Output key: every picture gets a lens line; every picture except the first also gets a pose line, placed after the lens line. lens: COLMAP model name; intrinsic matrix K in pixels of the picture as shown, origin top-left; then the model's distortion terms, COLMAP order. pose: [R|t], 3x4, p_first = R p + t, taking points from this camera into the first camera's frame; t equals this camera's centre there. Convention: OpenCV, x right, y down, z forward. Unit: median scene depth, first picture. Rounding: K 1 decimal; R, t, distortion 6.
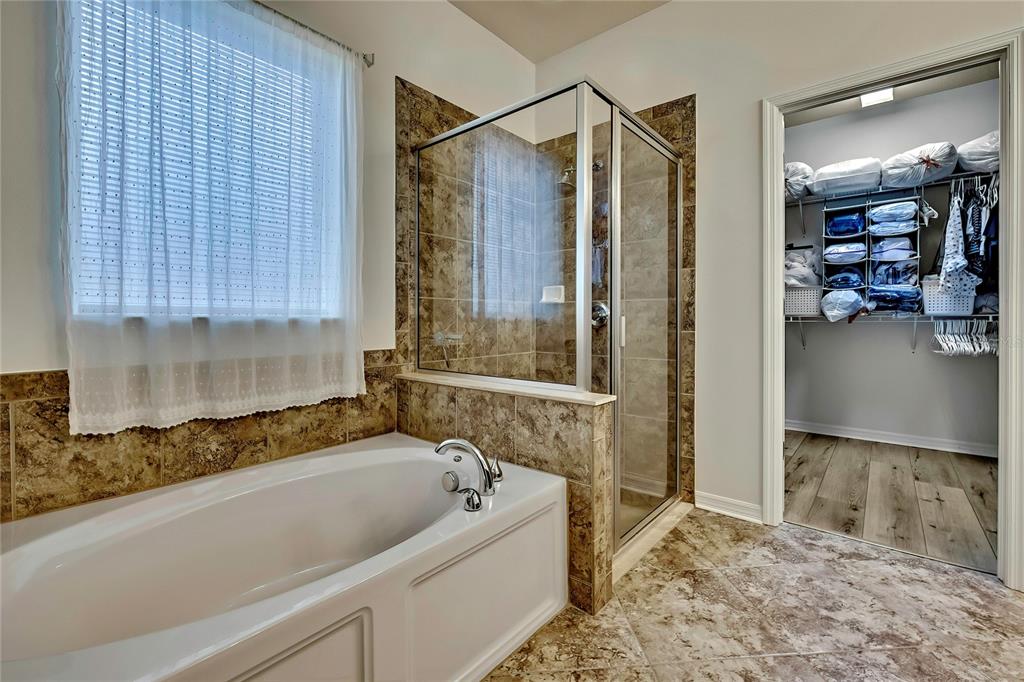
lens RADIAL K [[446.2, 0, 518.2], [0, 446.2, 323.0], [0, 0, 1]] dist [-0.010280, 0.001271]
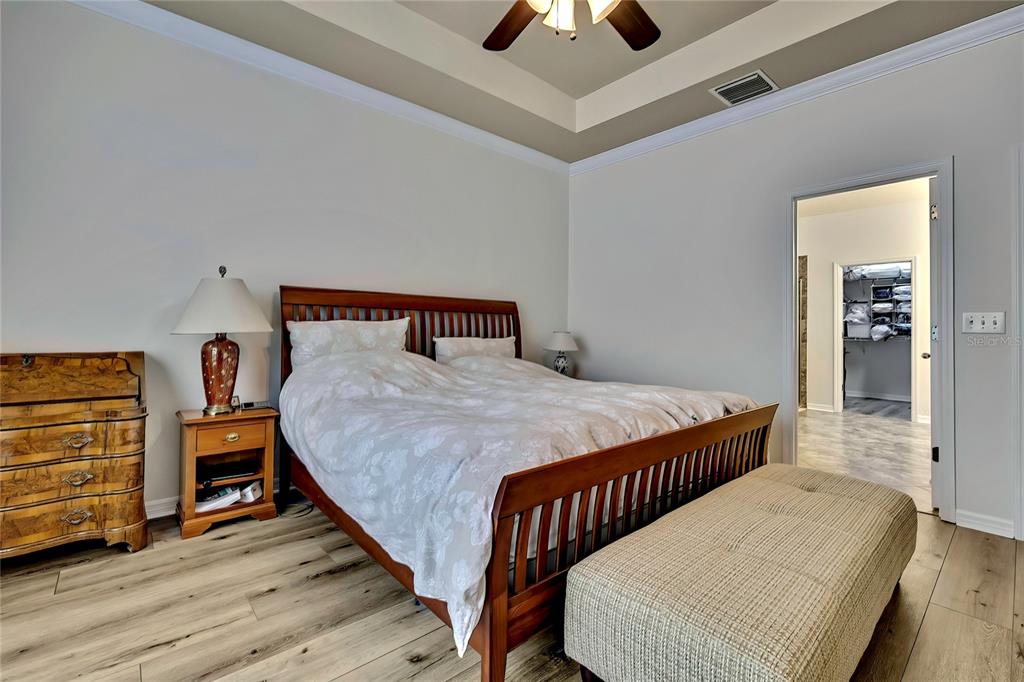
lens RADIAL K [[446.2, 0, 508.0], [0, 446.2, 328.8], [0, 0, 1]] dist [-0.010280, 0.001271]
pose [[0.985168, 0.010261, -0.171287, -0.983638], [-0.012923, 0.999812, -0.014433, -0.008841], [0.171107, 0.016433, 0.985115, -2.081620]]
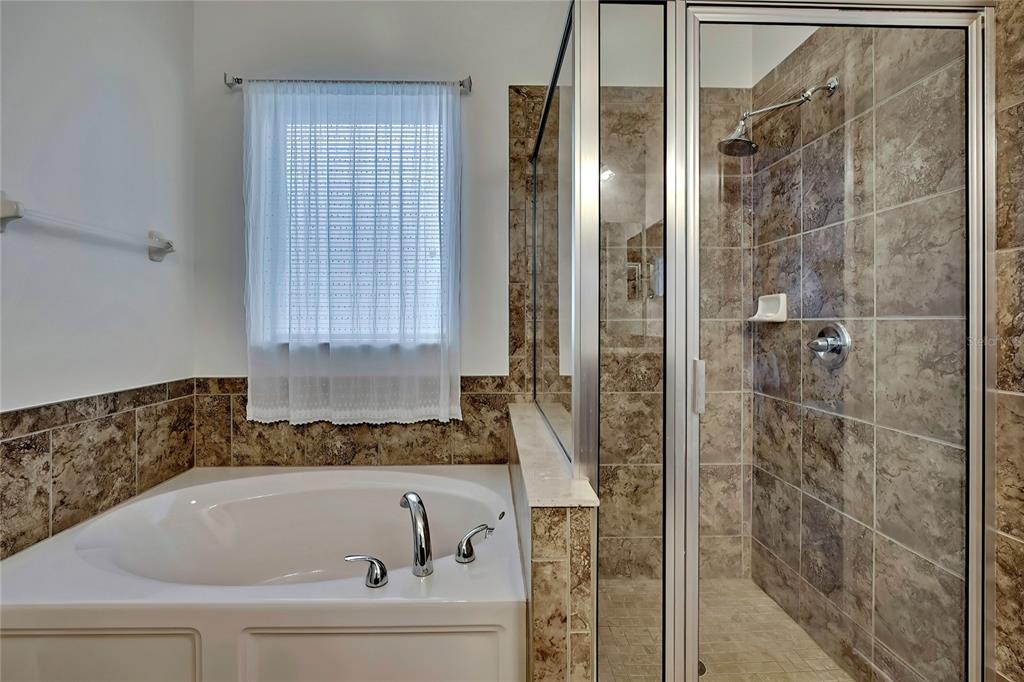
lens RADIAL K [[446.2, 0, 488.8], [0, 446.2, 321.8], [0, 0, 1]] dist [-0.010280, 0.001271]
pose [[0.651222, -0.001549, -0.758885, 0.400594], [-0.006731, 0.999947, -0.007817, -0.046616], [0.758857, 0.010198, 0.651177, 0.348569]]
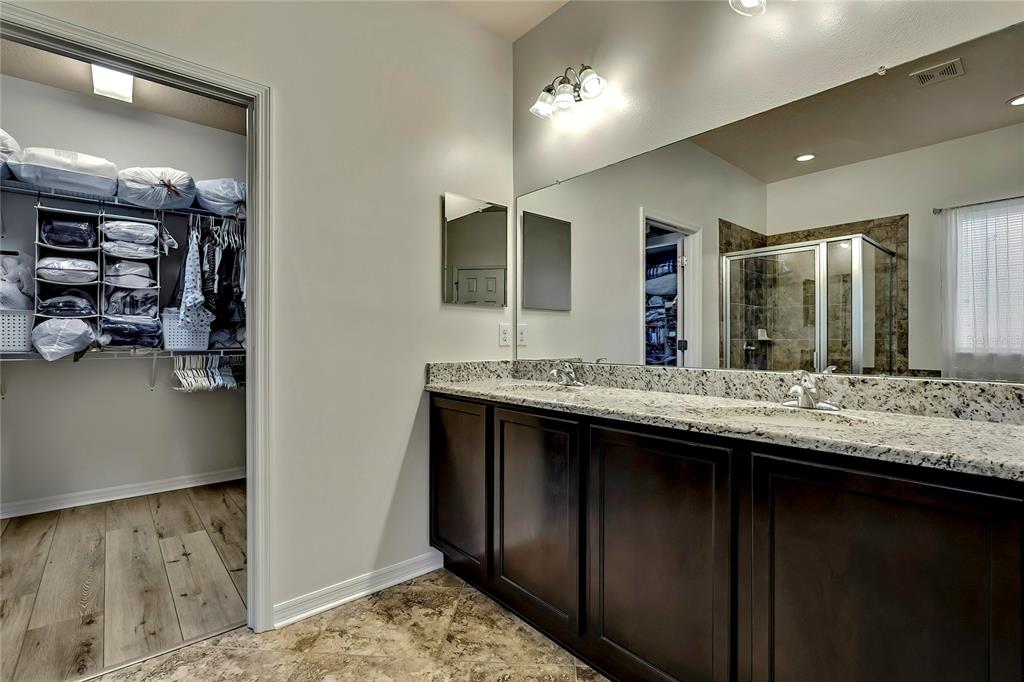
lens RADIAL K [[459.5, 0, 512.2], [0, 459.5, 339.3], [0, 0, 1]] dist [-0.013544, 0.001359]
pose [[0.155699, 0.003442, 0.987799, 0.125911], [0.005379, 0.999976, -0.004332, -0.047788], [-0.987790, 0.005988, 0.155676, 0.189747]]
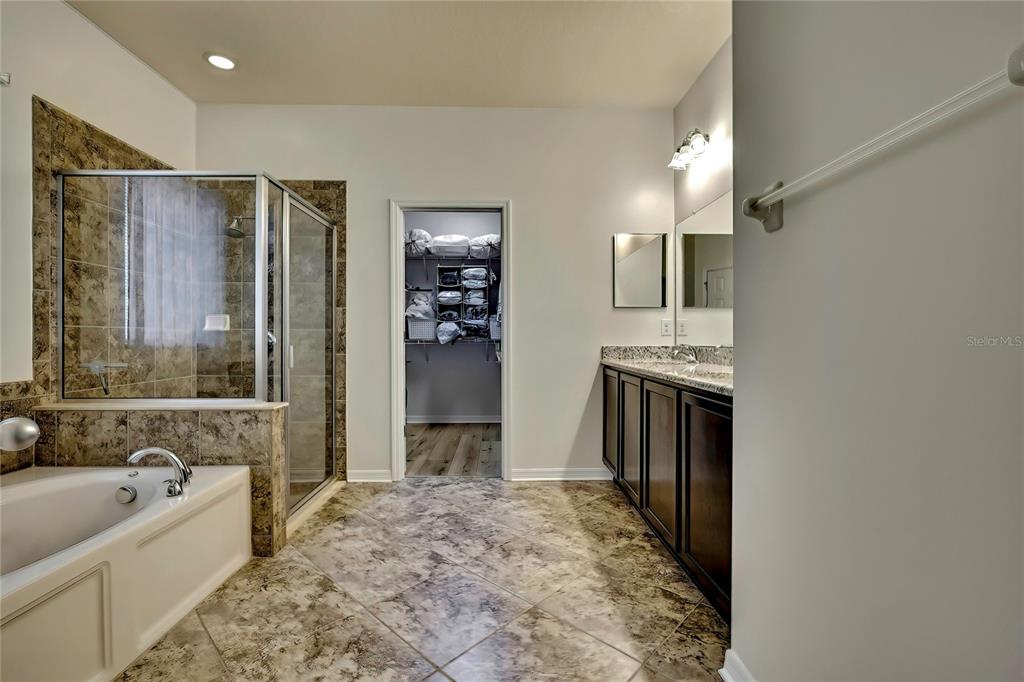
lens RADIAL K [[446.2, 0, 519.2], [0, 446.2, 339.9], [0, 0, 1]] dist [-0.010280, 0.001271]
pose [[0.742668, -0.002687, 0.669654, -0.131321], [0.003637, 0.999993, -0.000022, -0.023554], [-0.669650, 0.002452, 0.742673, -0.393895]]
